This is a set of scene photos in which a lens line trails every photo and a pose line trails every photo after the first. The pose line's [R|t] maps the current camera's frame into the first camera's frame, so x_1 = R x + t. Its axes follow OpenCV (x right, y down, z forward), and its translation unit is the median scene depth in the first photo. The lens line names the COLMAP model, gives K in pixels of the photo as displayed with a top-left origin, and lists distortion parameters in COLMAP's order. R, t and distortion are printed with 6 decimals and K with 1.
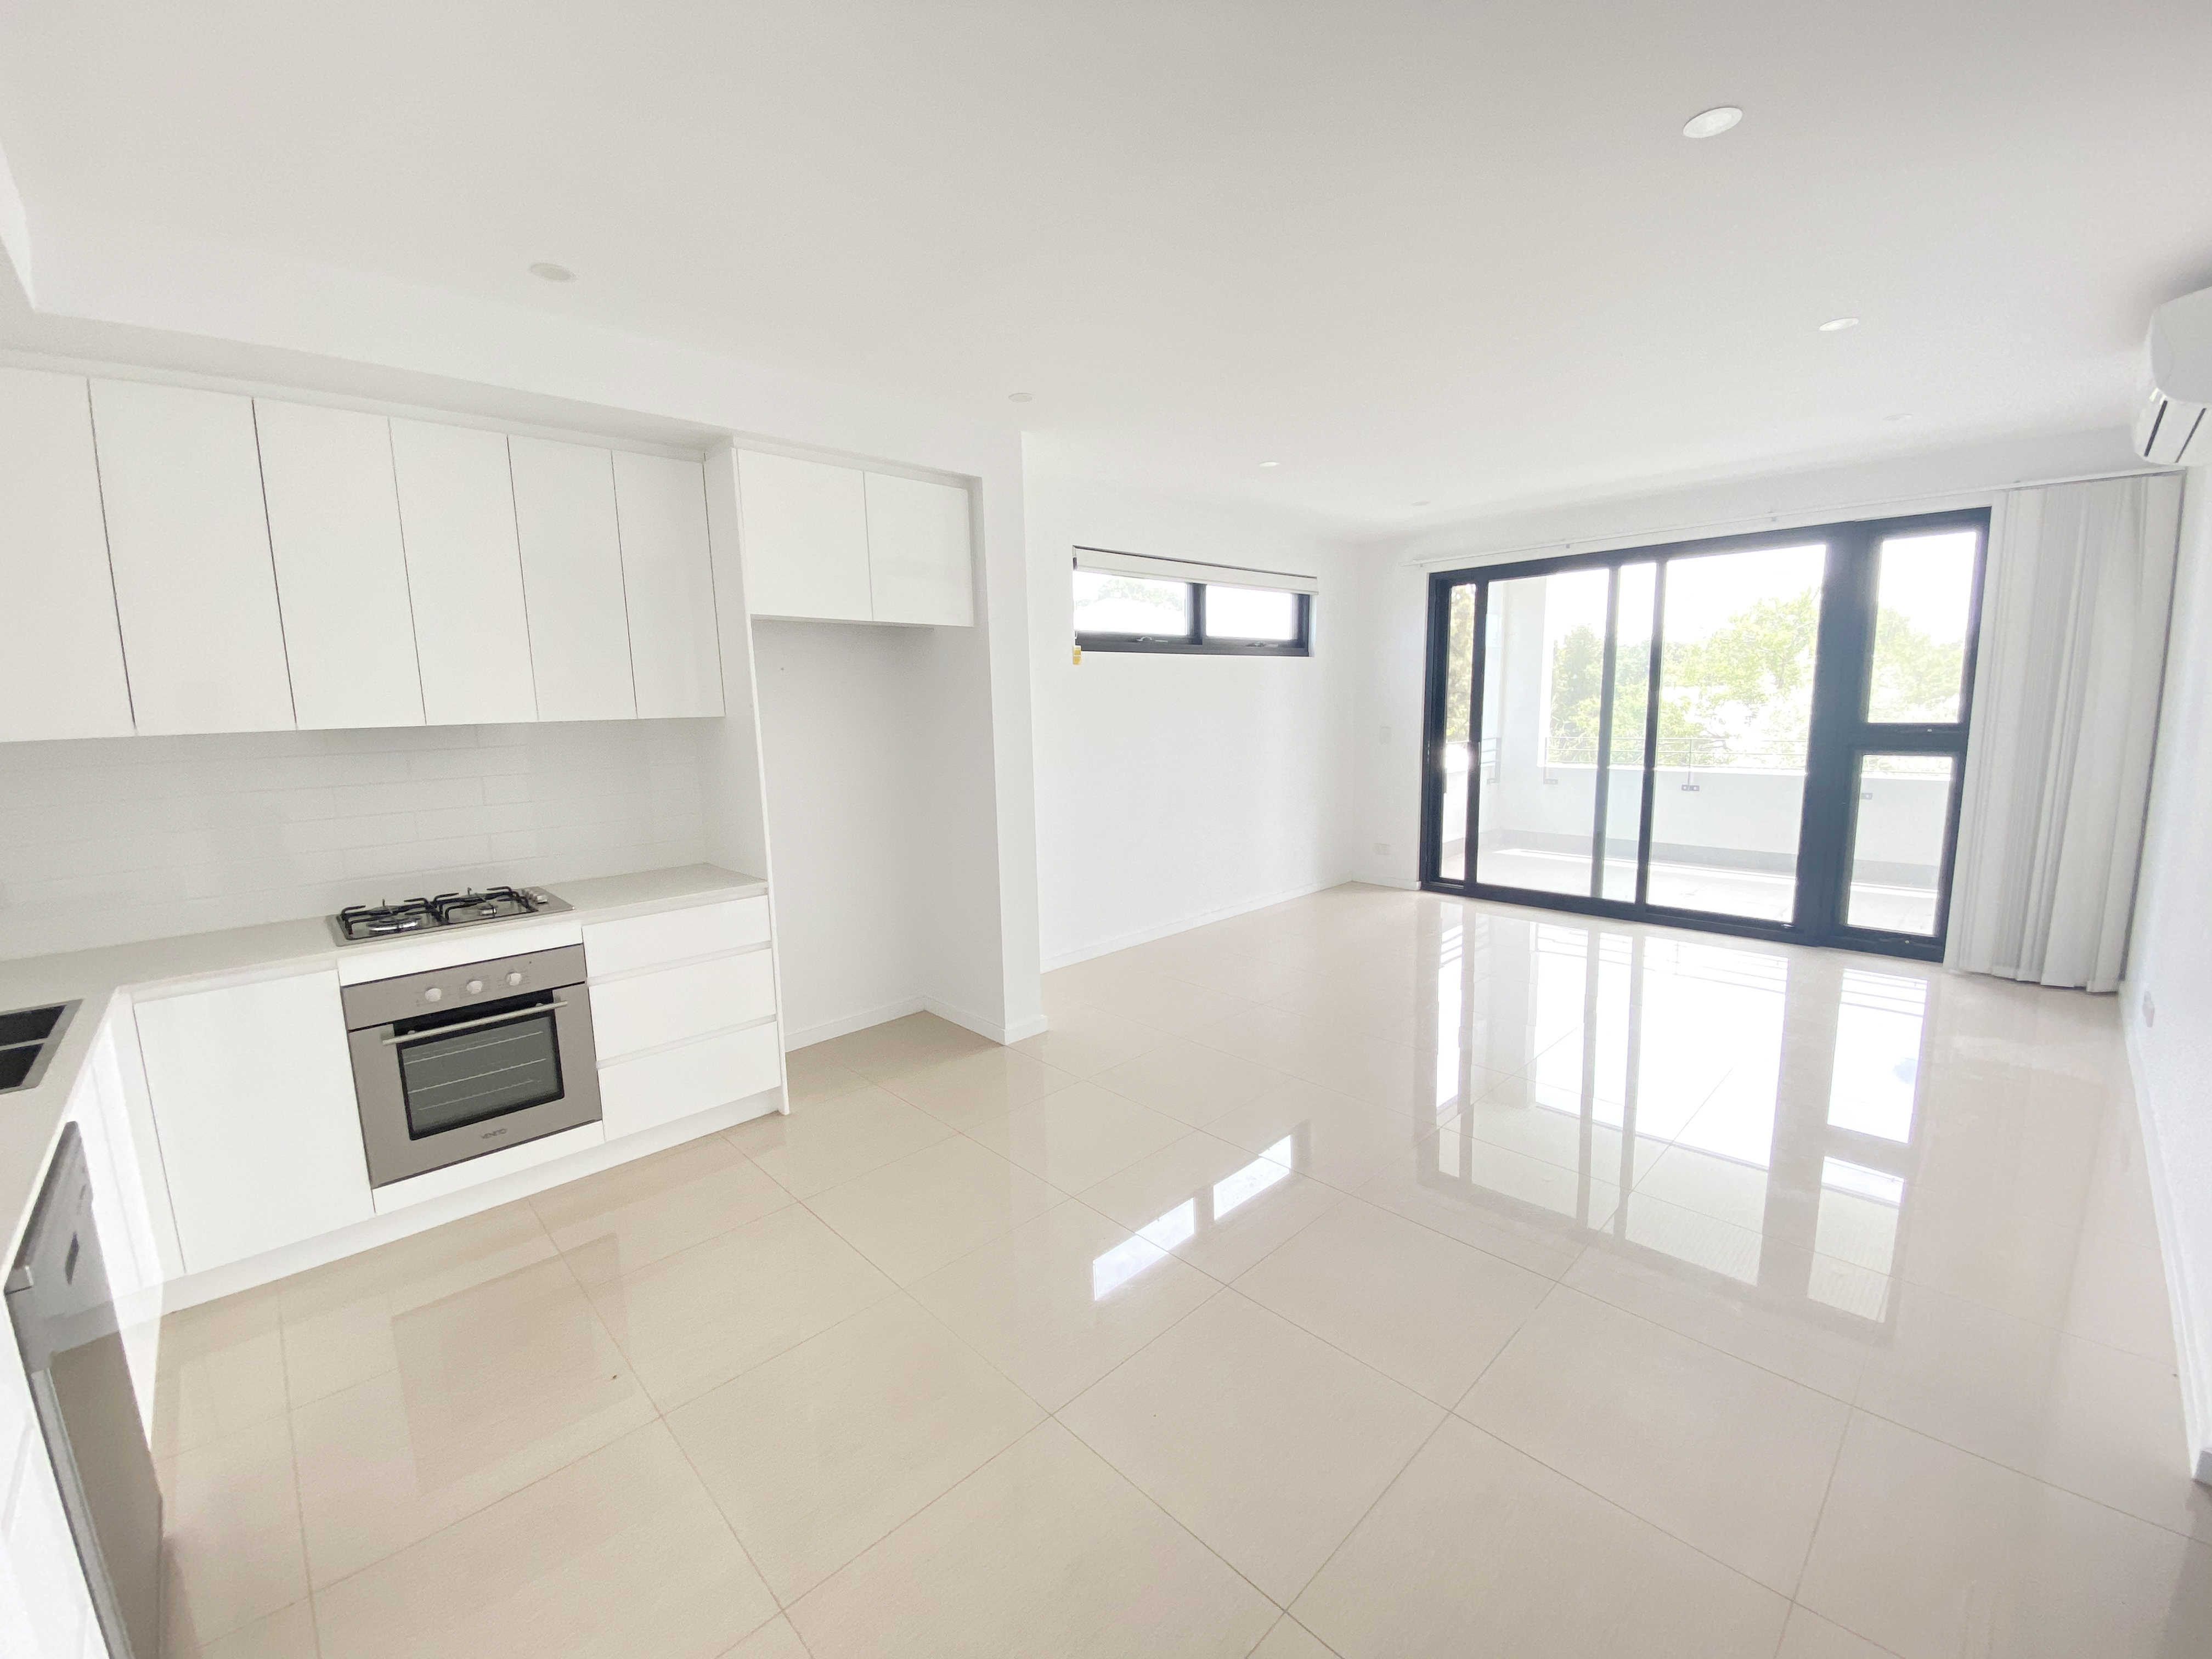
lens RADIAL K [[911.8, 0, 1084.7], [0, 911.8, 837.7], [0, 0, 1]] dist [-0.000923, -0.001334]
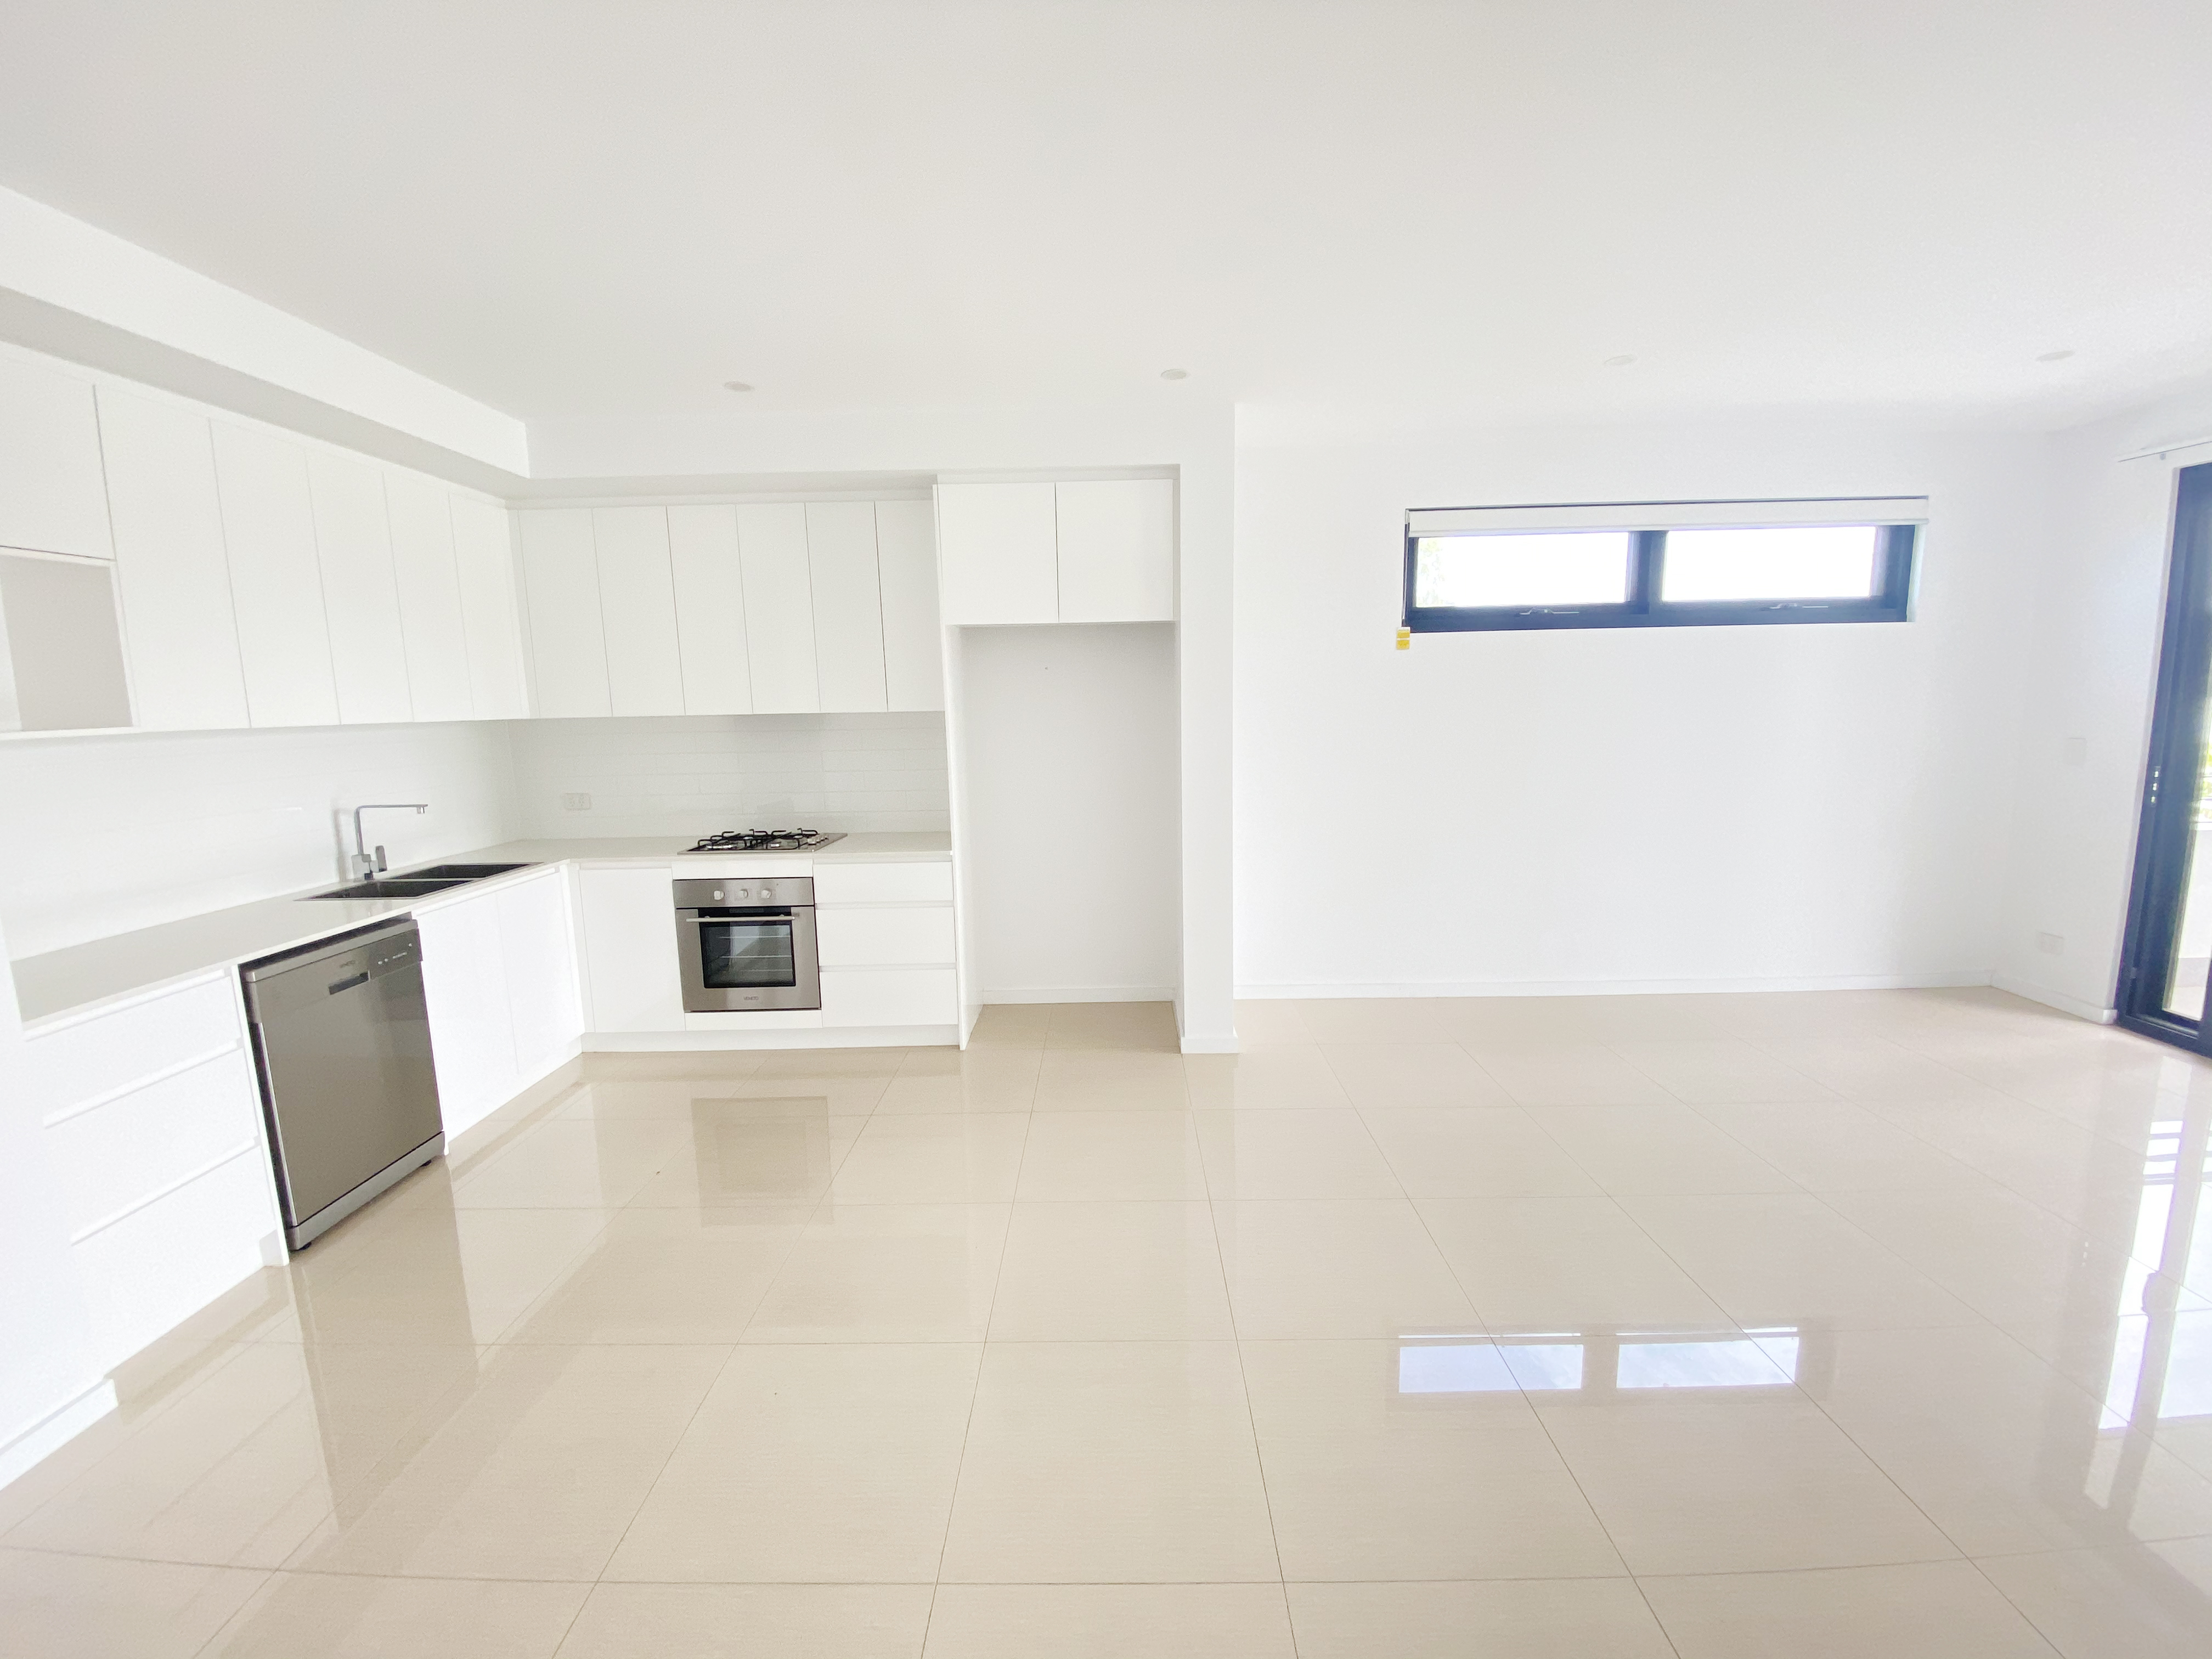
lens RADIAL K [[911.8, 0, 1086.0], [0, 911.8, 826.1], [0, 0, 1]] dist [-0.000923, -0.001334]
pose [[0.706267, 0.112354, -0.698973, 0.525415], [-0.100906, 0.993222, 0.057693, -0.060659], [0.700718, 0.029784, 0.712817, 0.254369]]
